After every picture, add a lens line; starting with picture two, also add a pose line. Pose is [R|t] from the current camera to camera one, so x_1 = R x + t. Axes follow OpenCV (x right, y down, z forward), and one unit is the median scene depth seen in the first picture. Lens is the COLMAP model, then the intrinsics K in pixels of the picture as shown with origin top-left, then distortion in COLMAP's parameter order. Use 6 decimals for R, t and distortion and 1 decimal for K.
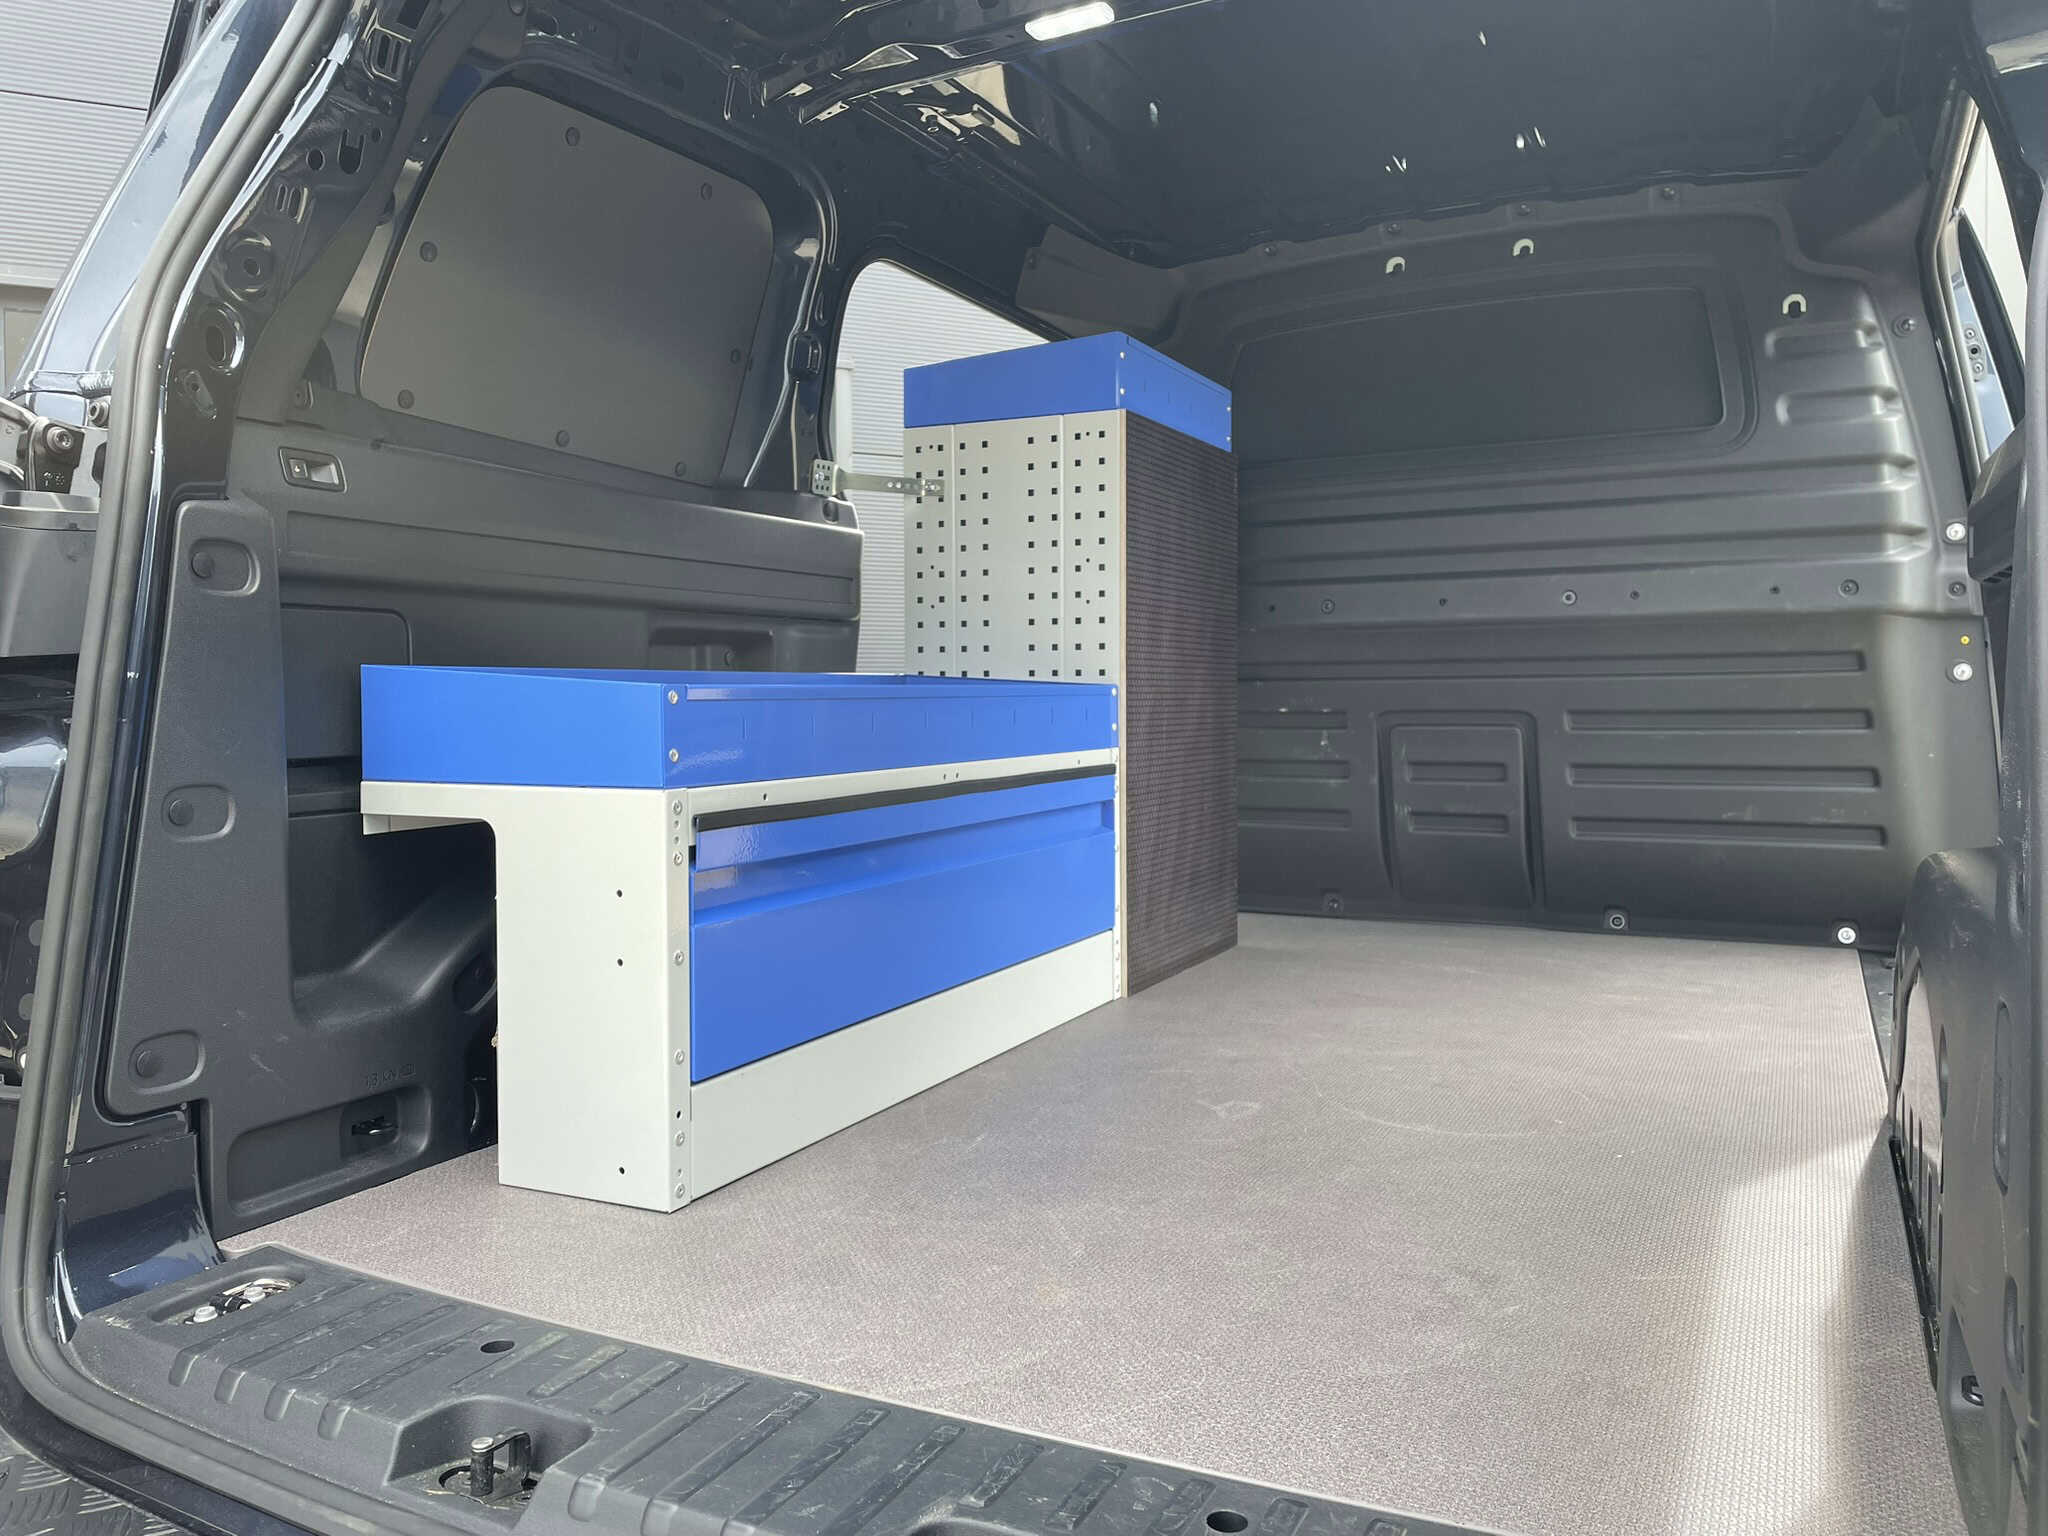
lens RADIAL K [[1543.8, 0, 1014.4], [0, 1543.8, 763.4], [0, 0, 1]] dist [0.100436, -0.138073]
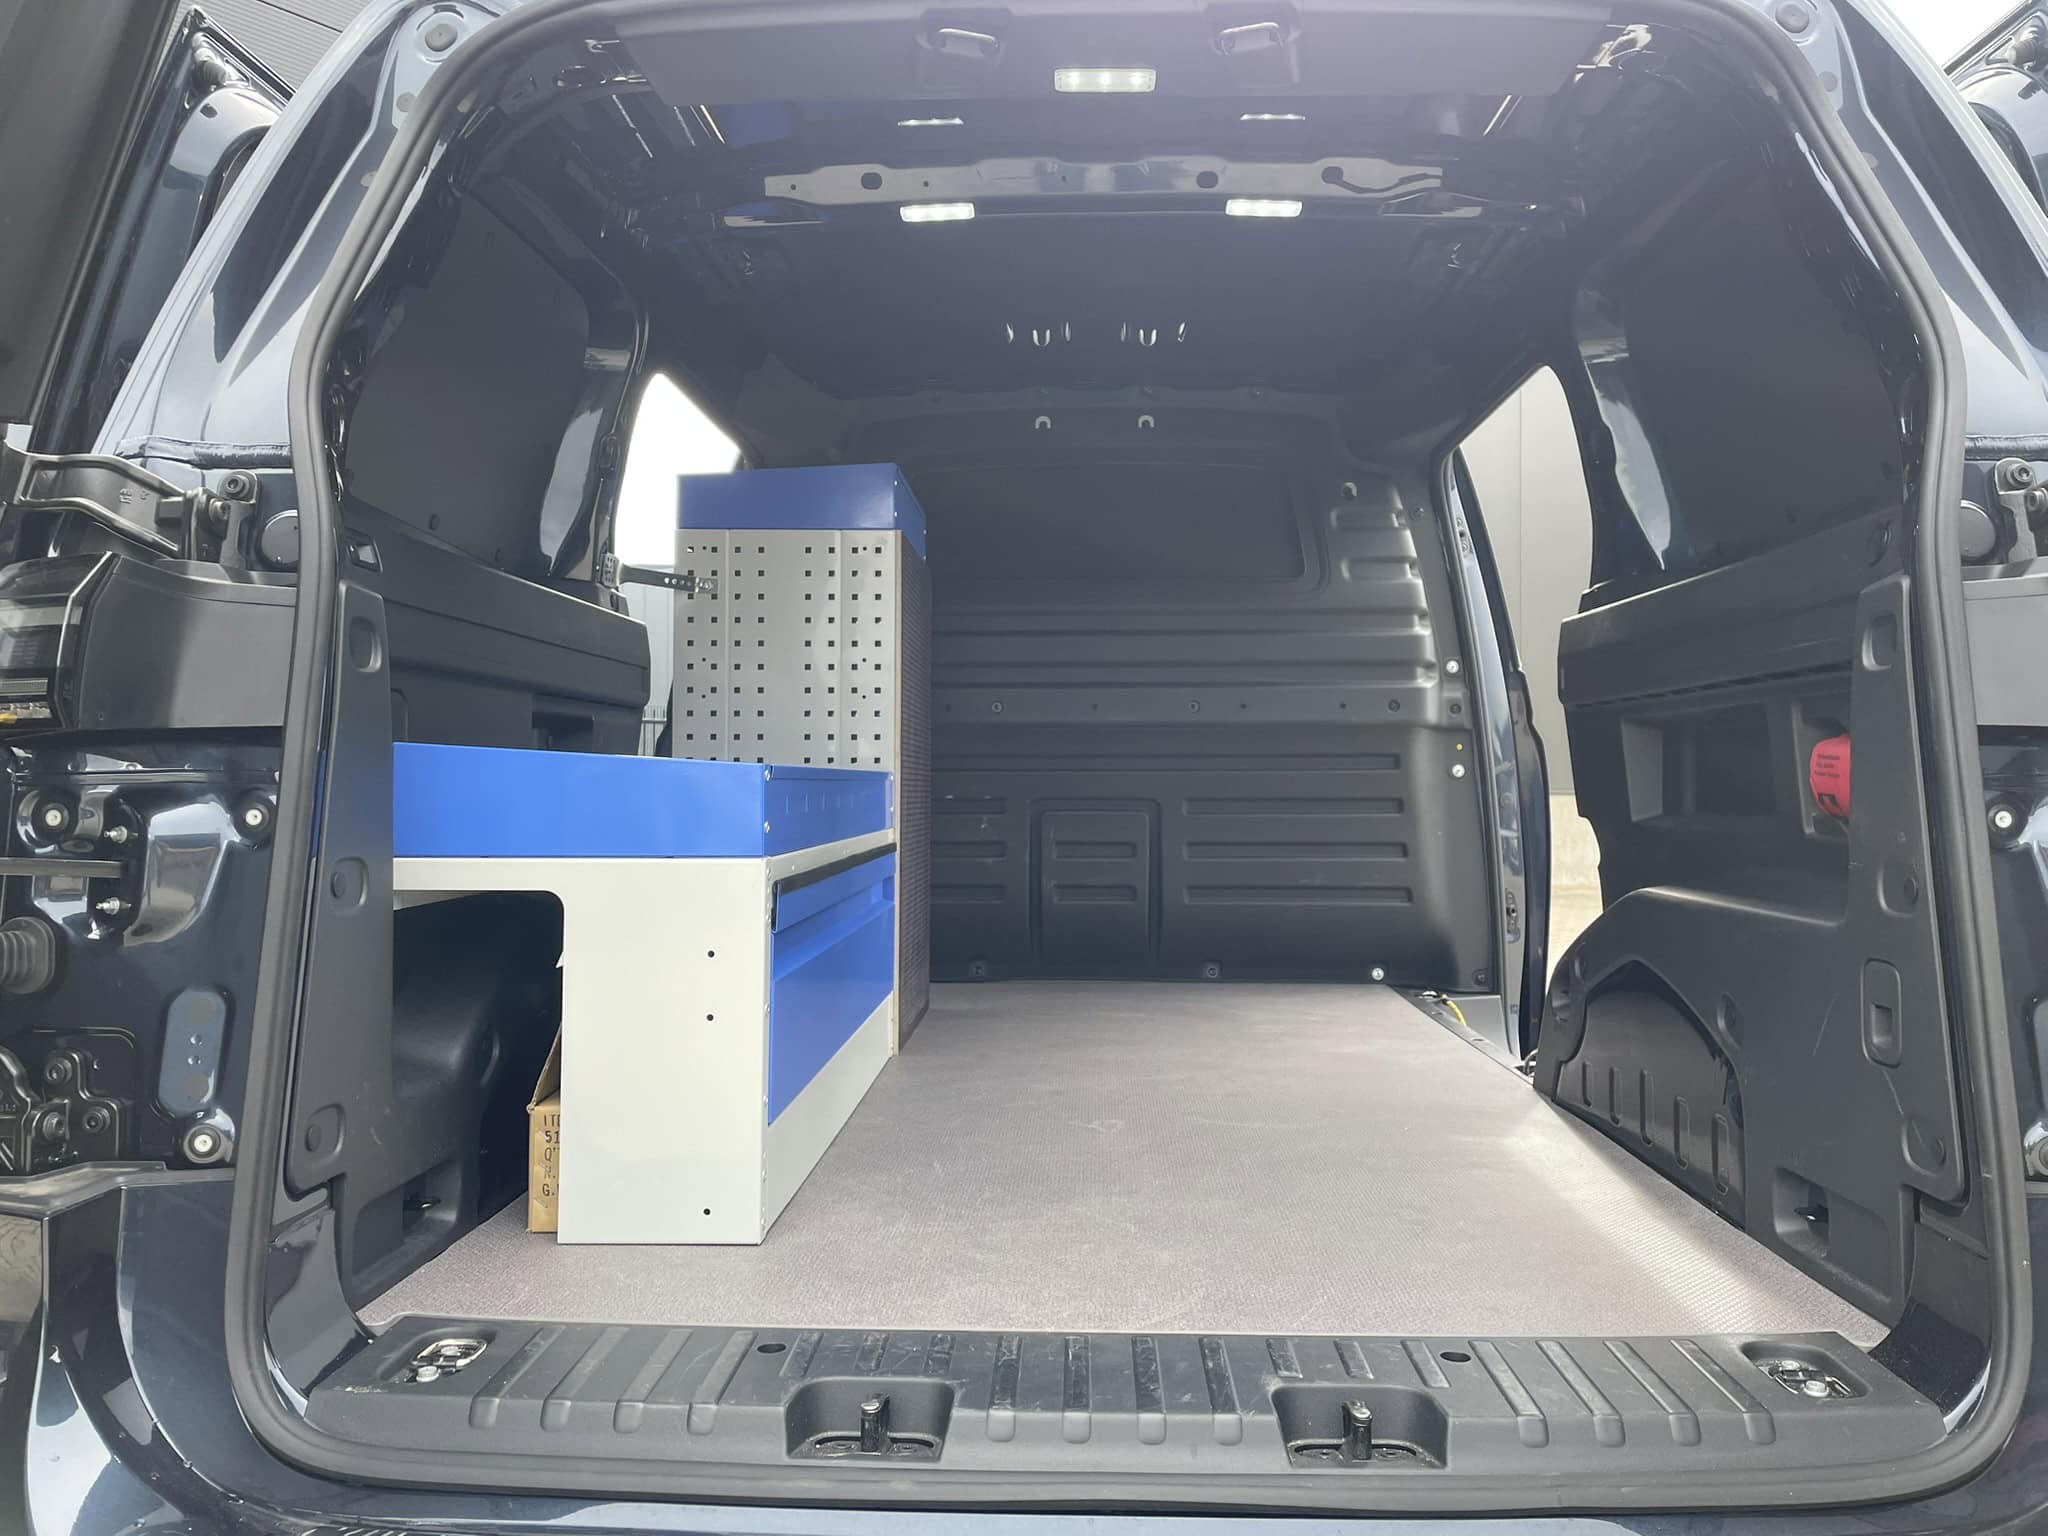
lens RADIAL K [[1547.3, 0, 1034.9], [0, 1547.3, 756.1], [0, 0, 1]] dist [0.096242, -0.130636]
pose [[0.908595, 0.015735, 0.417381, -0.299215], [0.011686, 0.997941, -0.063061, 0.009576], [-0.417514, 0.062175, 0.906541, -0.059687]]
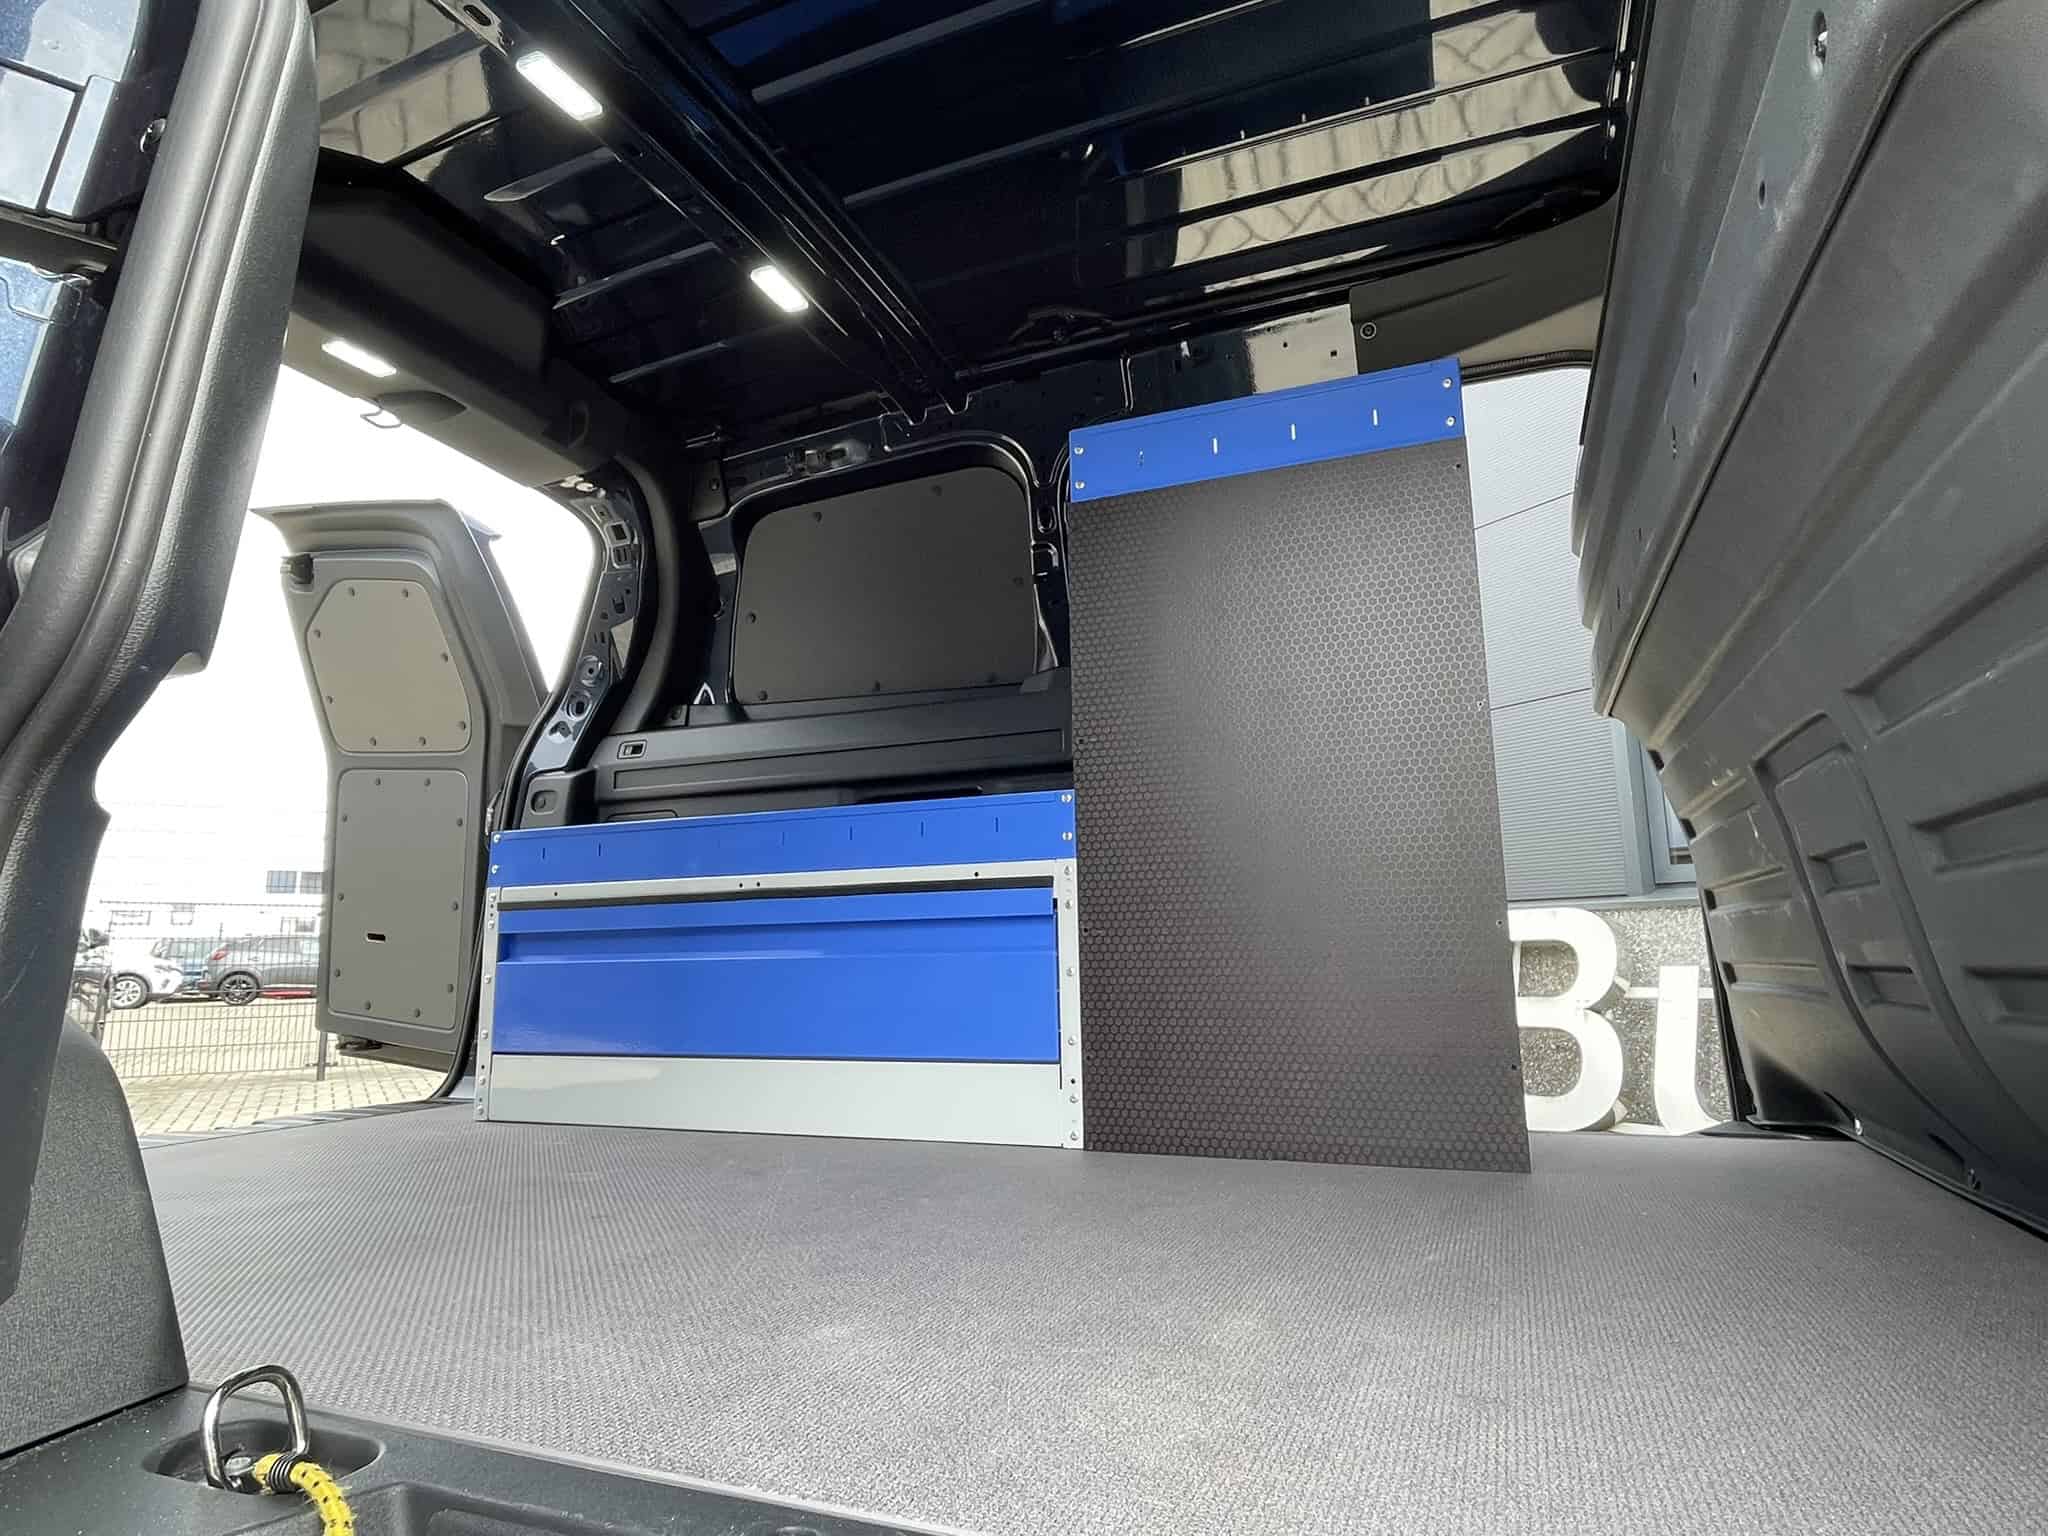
lens RADIAL K [[1170.3, 0, 995.5], [0, 1170.3, 762.9], [0, 0, 1]] dist [0.003105, -0.005357]
pose [[0.064039, -0.153326, -0.986098, 0.726358], [-0.028620, 0.987438, -0.155393, 0.041347], [0.997537, 0.038173, 0.058847, 0.892534]]
